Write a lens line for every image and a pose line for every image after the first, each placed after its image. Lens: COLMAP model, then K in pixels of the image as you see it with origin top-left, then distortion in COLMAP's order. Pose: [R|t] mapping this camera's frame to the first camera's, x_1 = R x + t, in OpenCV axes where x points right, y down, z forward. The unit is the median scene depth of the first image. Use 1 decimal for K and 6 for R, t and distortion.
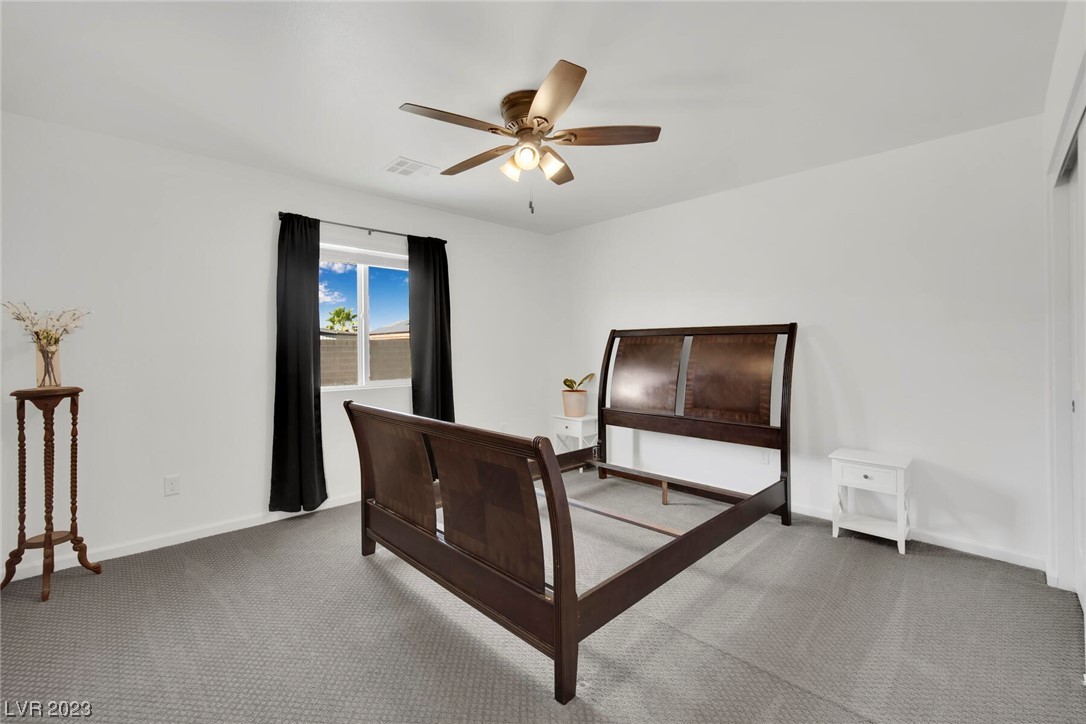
lens RADIAL K [[461.1, 0, 540.4], [0, 461.1, 353.7], [0, 0, 1]] dist [-0.022760, -0.000031]
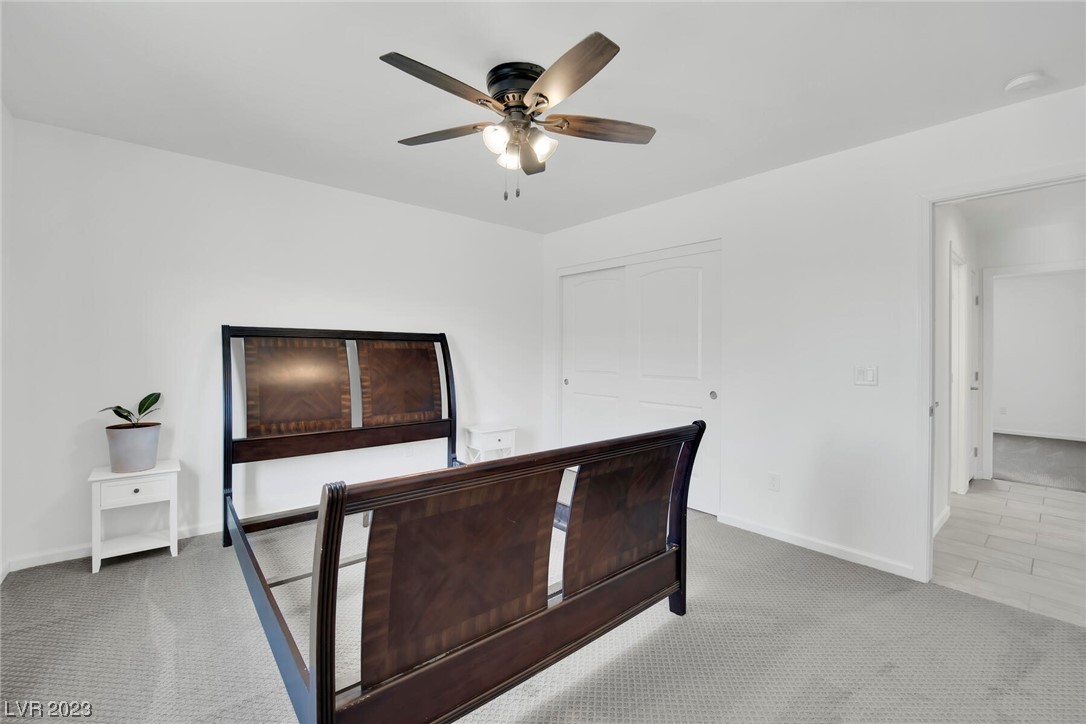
lens RADIAL K [[461.1, 0, 540.4], [0, 461.1, 353.7], [0, 0, 1]] dist [-0.022760, -0.000031]
pose [[0.065770, -0.001624, 0.997833, -0.578797], [0.001128, 0.999998, 0.001554, -0.011998], [-0.997834, 0.001023, 0.065772, 0.567440]]
